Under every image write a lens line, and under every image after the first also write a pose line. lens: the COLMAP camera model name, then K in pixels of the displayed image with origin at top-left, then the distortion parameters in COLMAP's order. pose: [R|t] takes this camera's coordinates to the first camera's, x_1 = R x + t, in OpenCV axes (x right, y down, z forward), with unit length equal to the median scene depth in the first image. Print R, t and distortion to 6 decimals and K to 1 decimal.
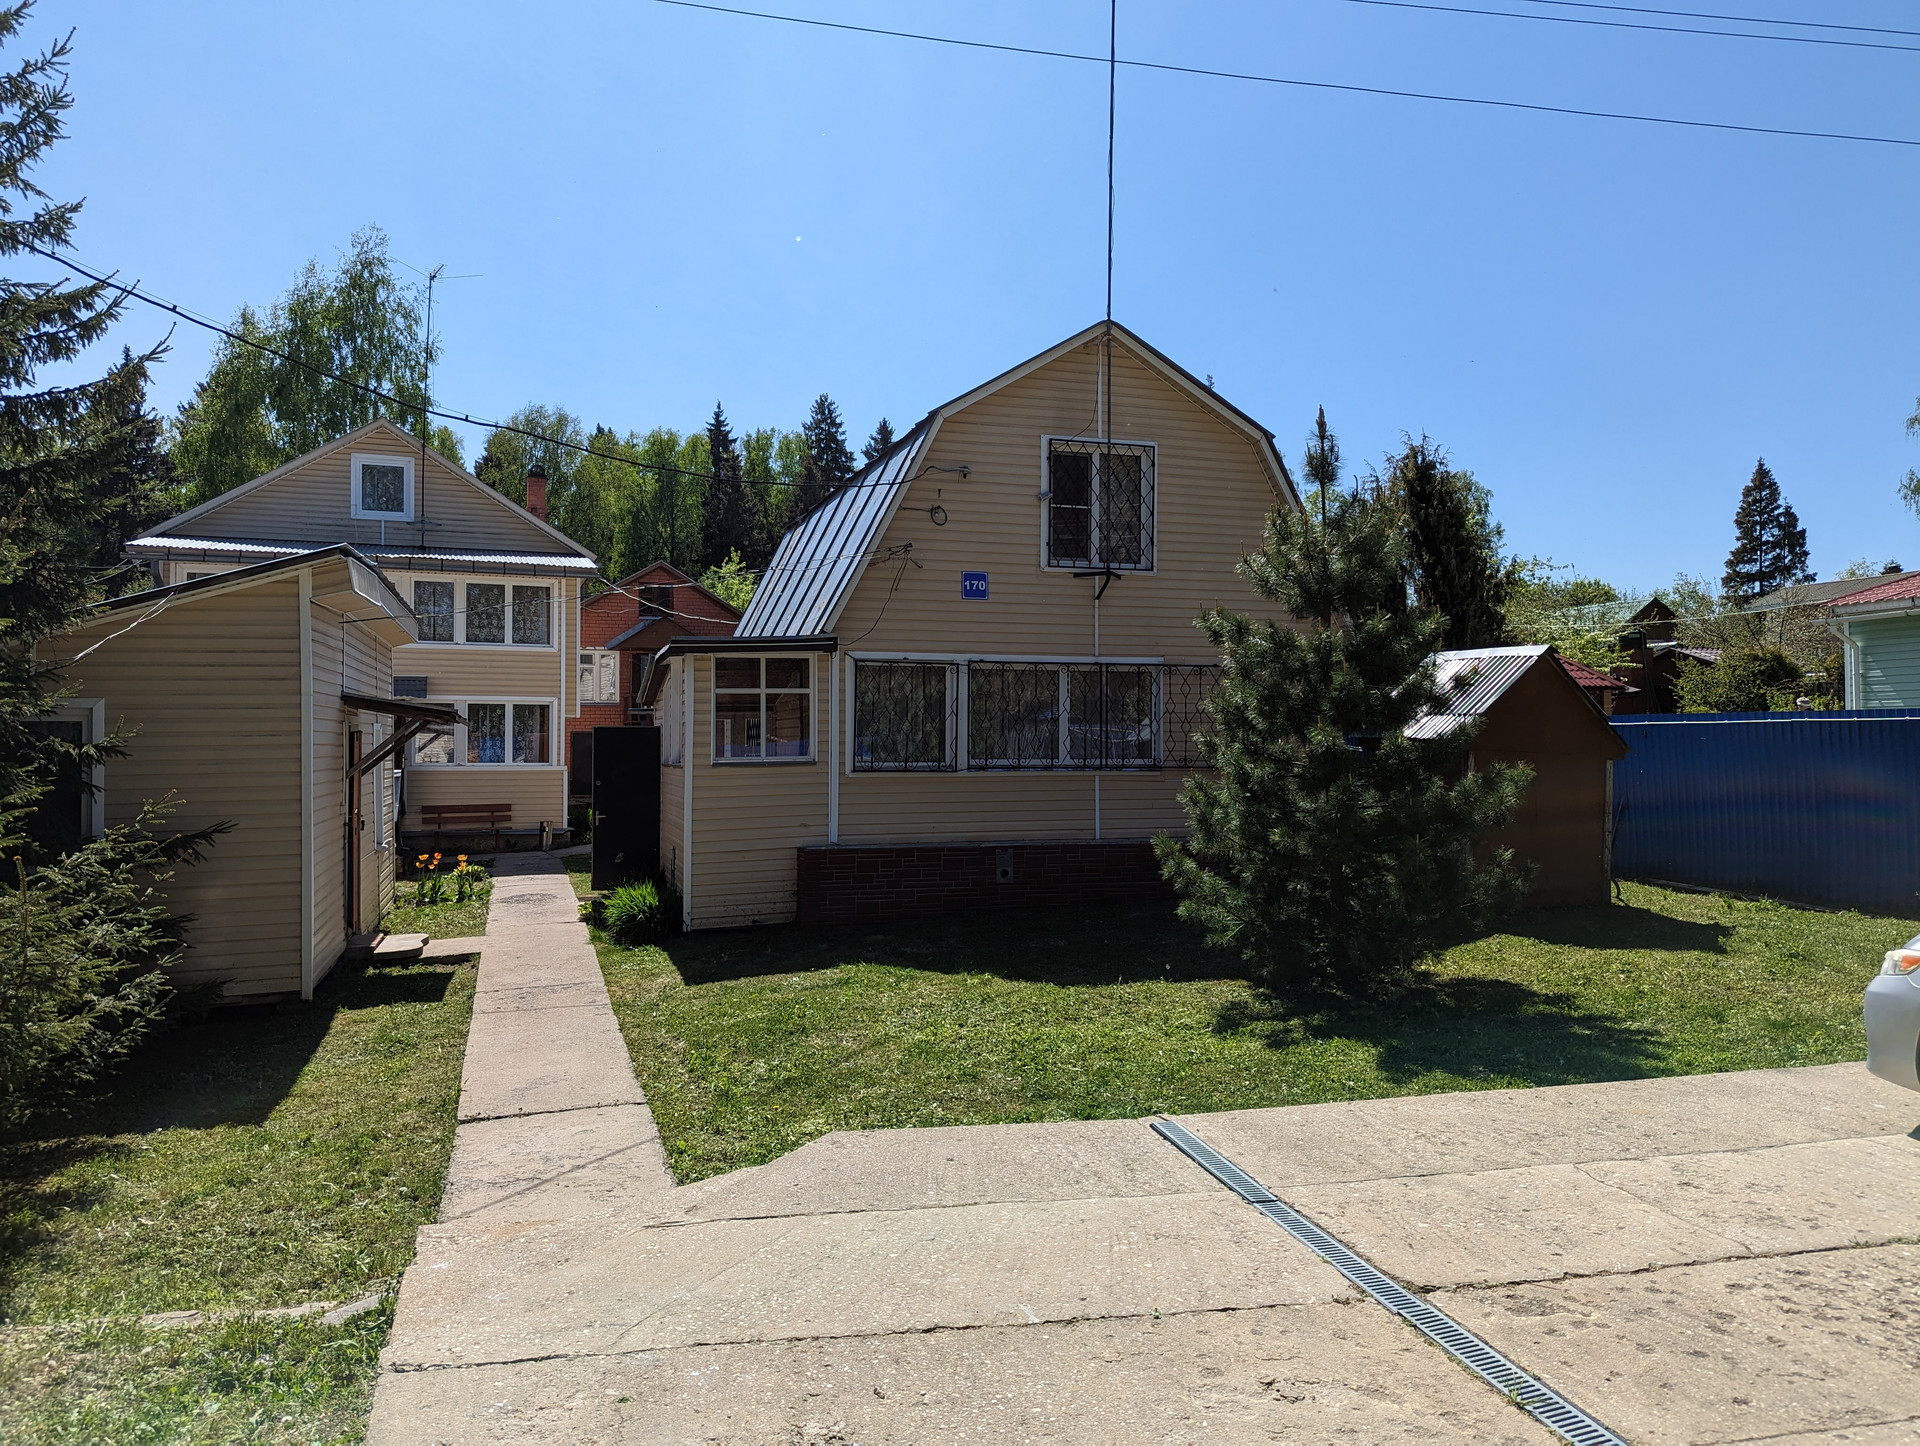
lens RADIAL K [[1434.4, 0, 960.0], [0, 1434.4, 723.0], [0, 0, 1]] dist [0.036466, -0.004129]
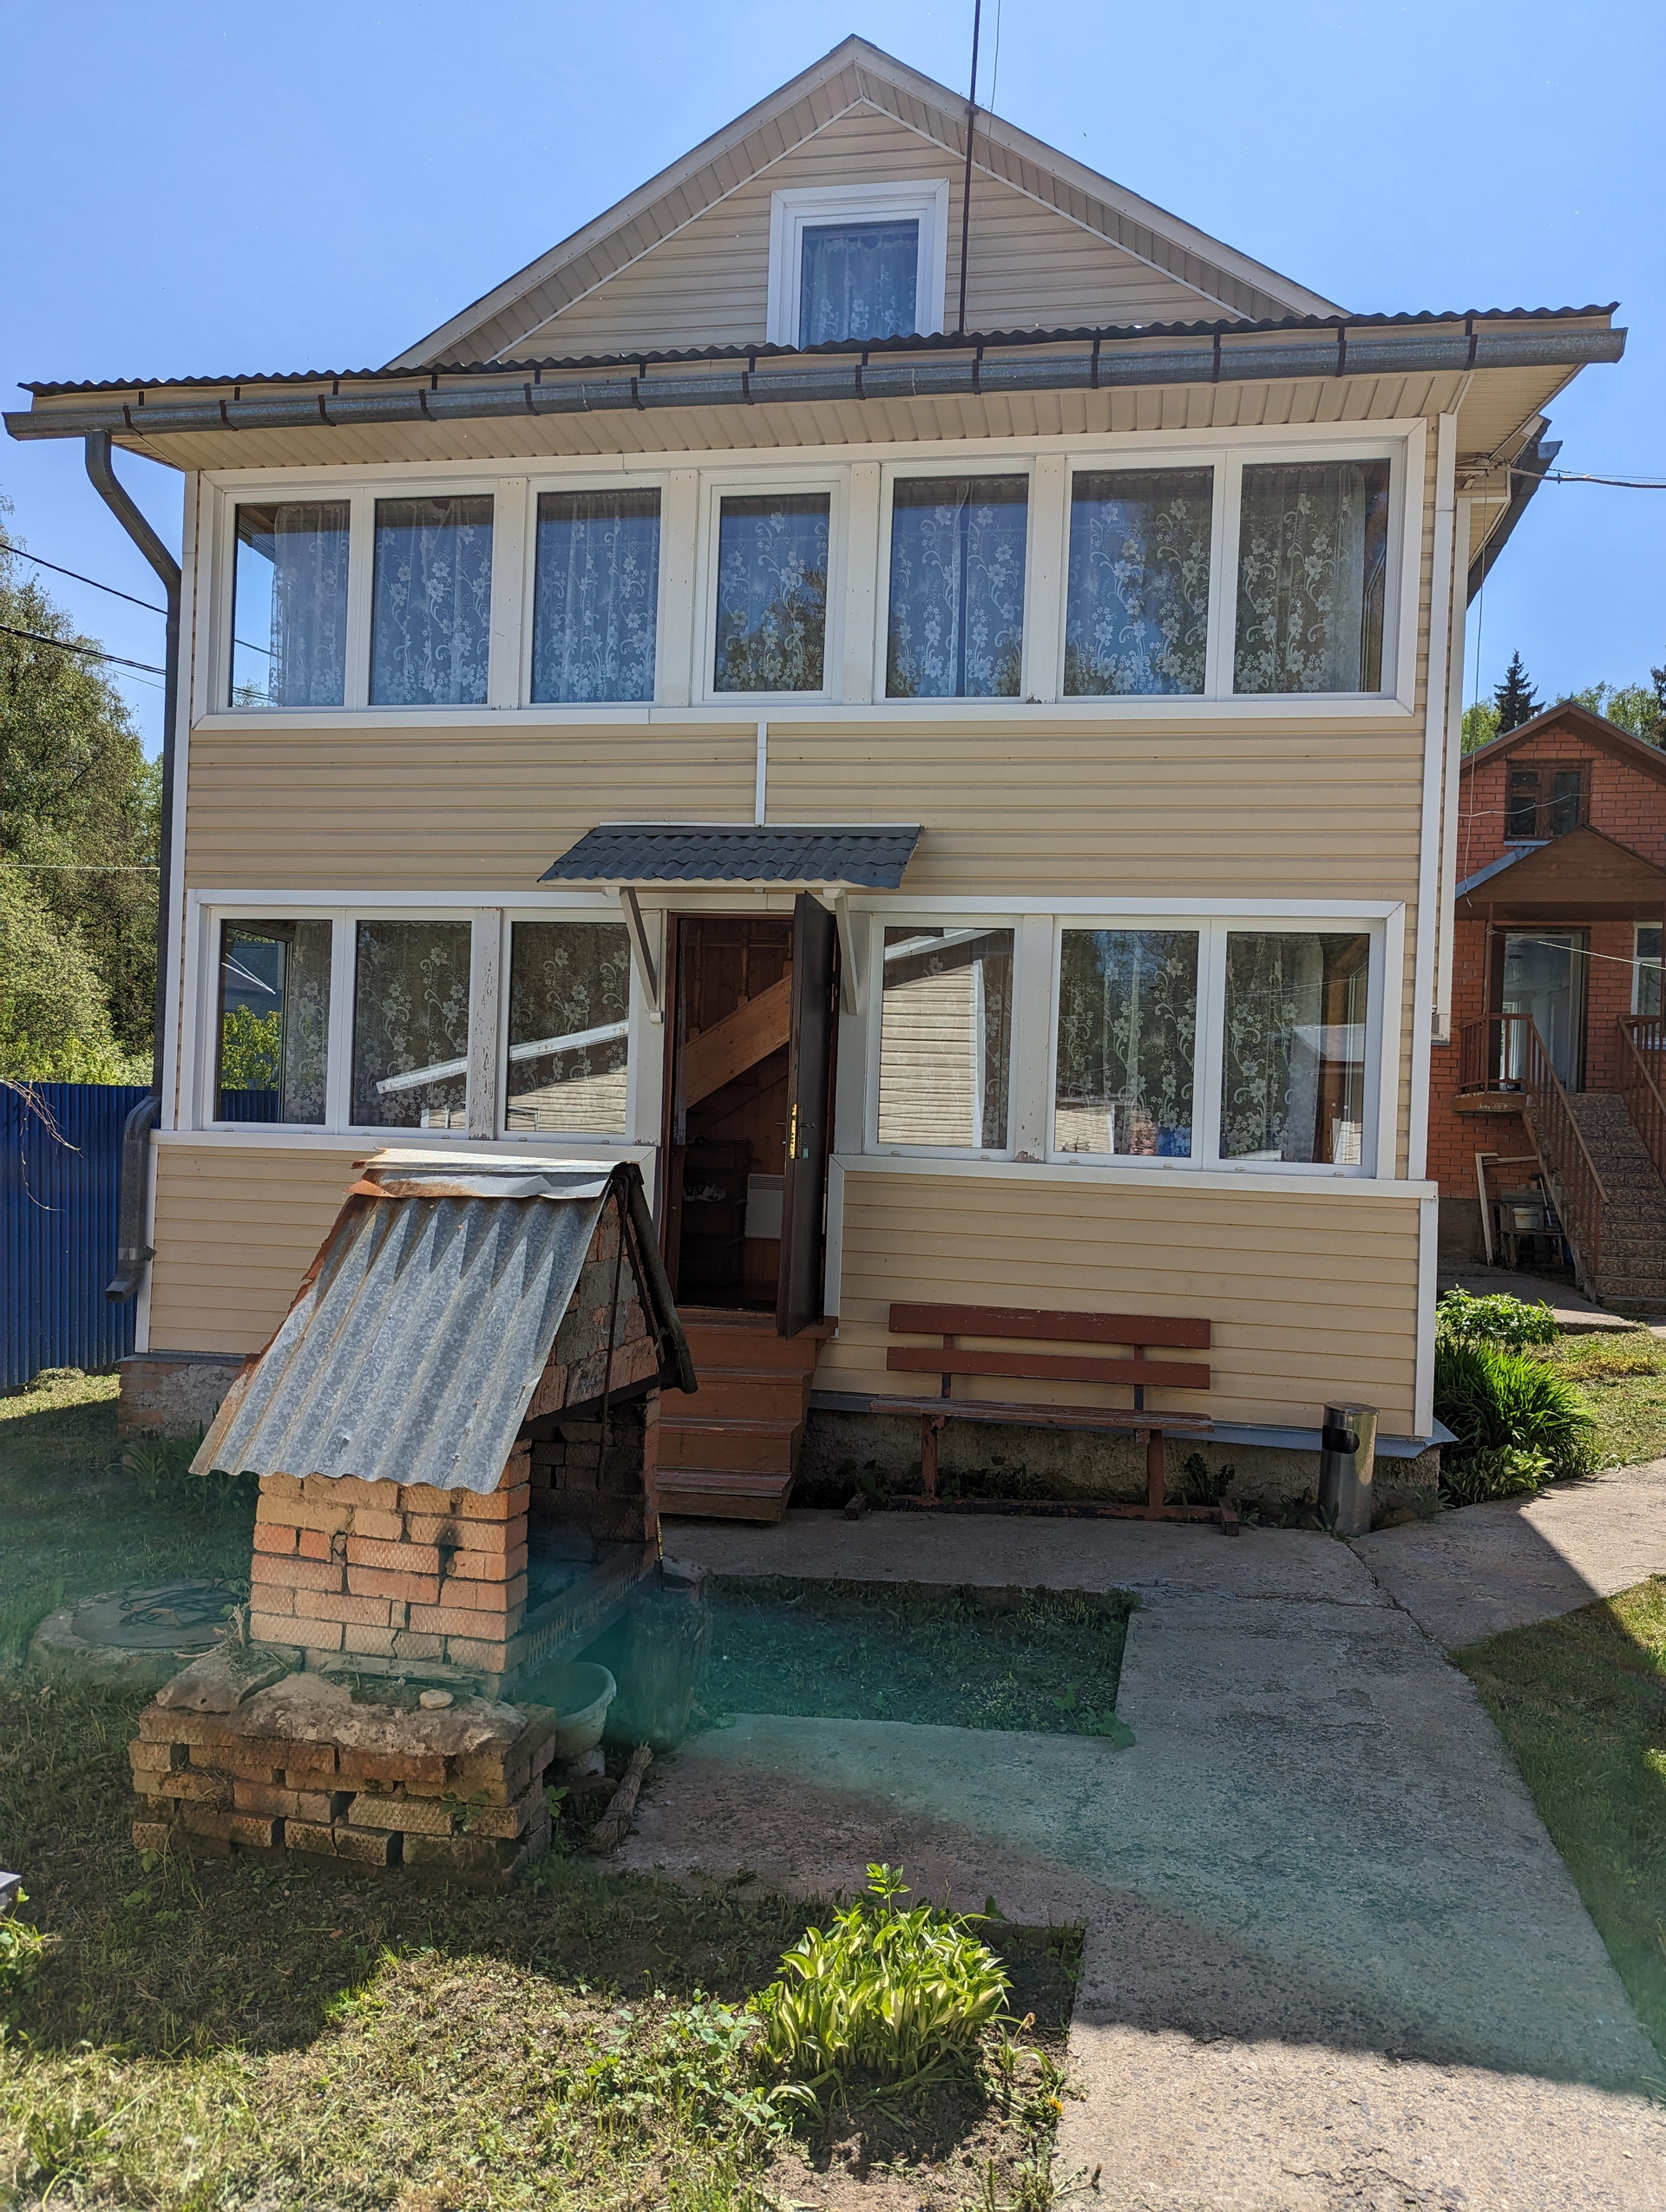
lens RADIAL K [[1652.8, 0, 833.0], [0, 1652.8, 1106.0], [0, 0, 1]] dist [0.036466, -0.004129]
pose [[0.866130, 0.023359, -0.499273, -0.222093], [-0.028640, 0.999586, -0.002918, 0.021201], [0.498998, 0.016827, 0.866440, 0.705073]]
